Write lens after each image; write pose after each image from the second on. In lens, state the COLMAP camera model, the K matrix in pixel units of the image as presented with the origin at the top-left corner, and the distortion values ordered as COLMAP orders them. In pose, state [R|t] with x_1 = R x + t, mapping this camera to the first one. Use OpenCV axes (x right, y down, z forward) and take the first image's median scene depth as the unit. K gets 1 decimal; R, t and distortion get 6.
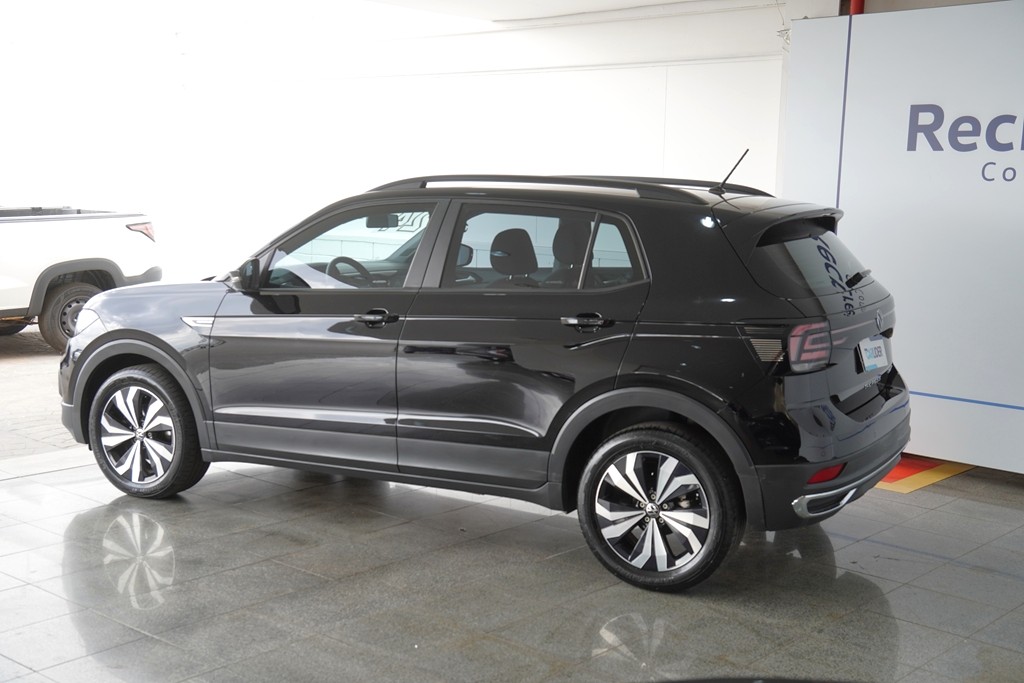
lens RADIAL K [[1287.9, 0, 512.0], [0, 1287.9, 341.5], [0, 0, 1]] dist [0.124019, 0.093095]
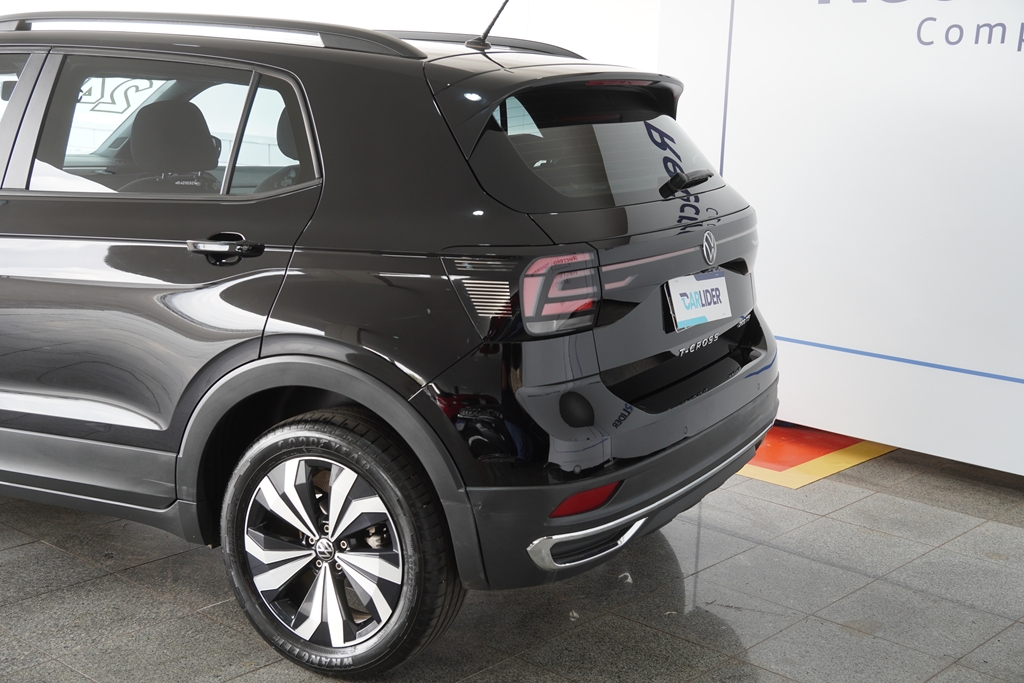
lens RADIAL K [[1319.9, 0, 512.0], [0, 1319.9, 341.5], [0, 0, 1]] dist [0.127351, 0.061355]
pose [[0.999835, 0.008735, -0.015953, 0.208302], [-0.007695, 0.997912, 0.064123, -0.012295], [0.016480, -0.063989, 0.997815, 0.365191]]
